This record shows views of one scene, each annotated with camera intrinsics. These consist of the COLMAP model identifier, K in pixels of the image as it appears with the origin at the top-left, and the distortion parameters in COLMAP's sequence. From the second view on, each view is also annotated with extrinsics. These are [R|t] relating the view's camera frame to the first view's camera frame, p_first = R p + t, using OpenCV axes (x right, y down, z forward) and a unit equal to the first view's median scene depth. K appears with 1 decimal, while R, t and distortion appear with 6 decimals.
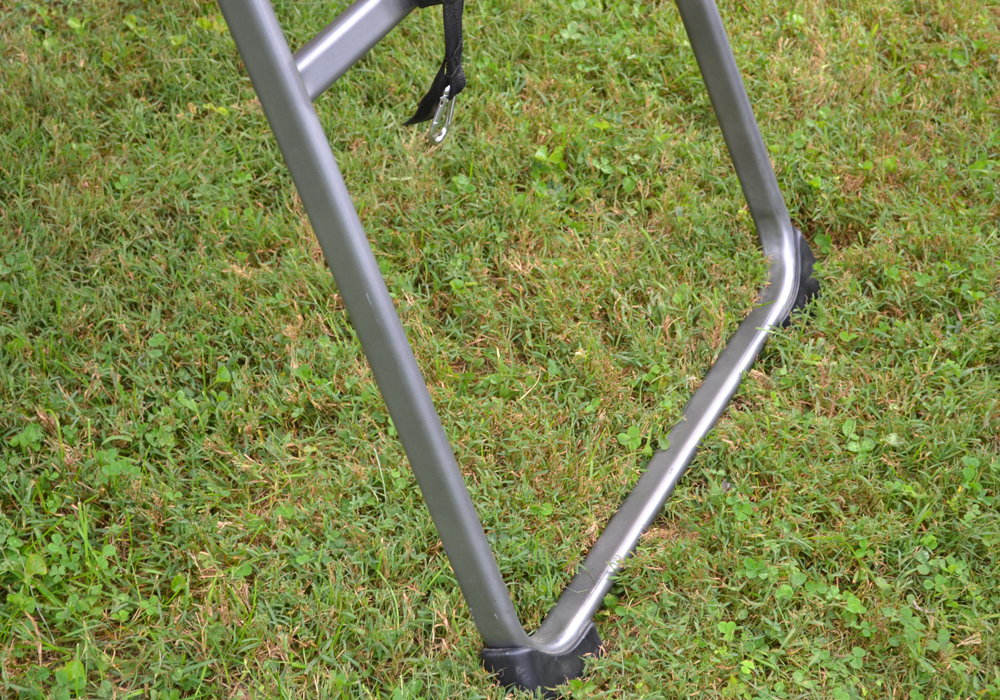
lens RADIAL K [[2110.9, 0, 484.2], [0, 2110.9, 352.1], [0, 0, 1]] dist [0.032976, 0.207489]
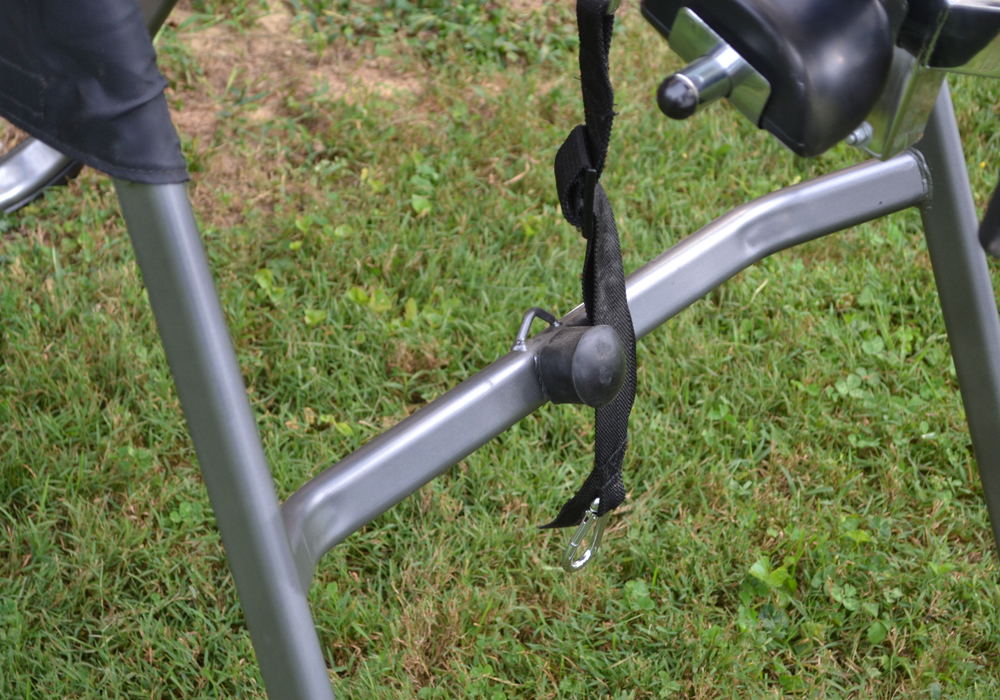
lens RADIAL K [[2513.5, 0, 500.0], [0, 2513.5, 350.0], [0, 0, 1]] dist [0.047225, -0.304205]
pose [[0.972072, 0.166974, -0.164913, 0.067798], [-0.176363, 0.983345, -0.043925, -0.110742], [0.154832, 0.071783, 0.985330, 0.142013]]
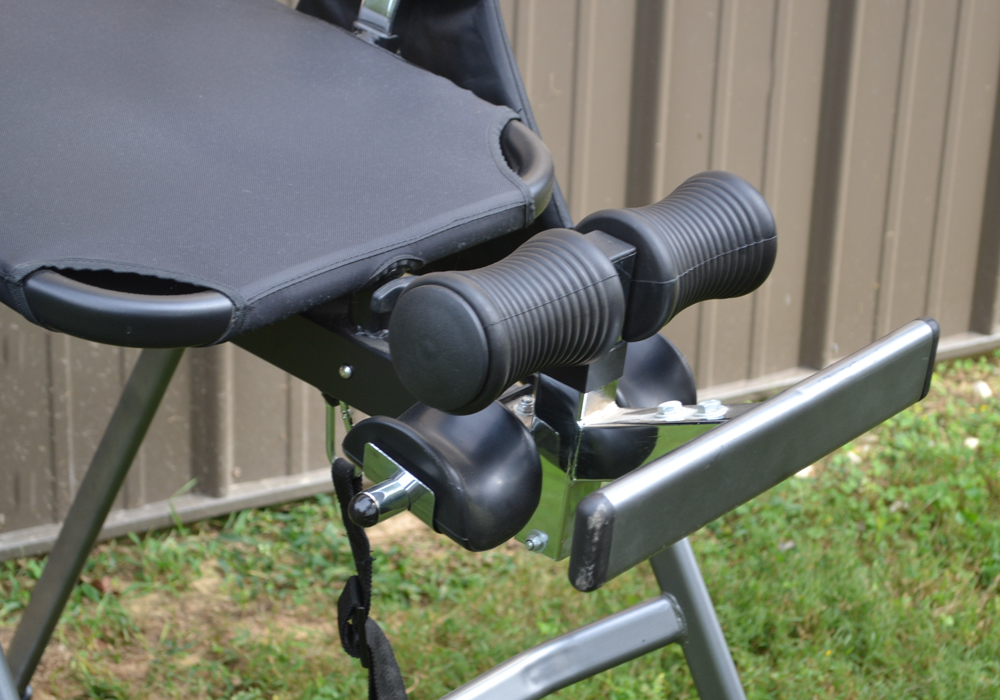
lens RADIAL K [[2513.5, 0, 500.0], [0, 2513.5, 350.0], [0, 0, 1]] dist [0.047225, -0.304205]
pose [[0.972751, 0.038603, -0.228615, 0.189984], [-0.106655, 0.950022, -0.293398, -0.042340], [0.205863, 0.309786, 0.928252, 0.034827]]
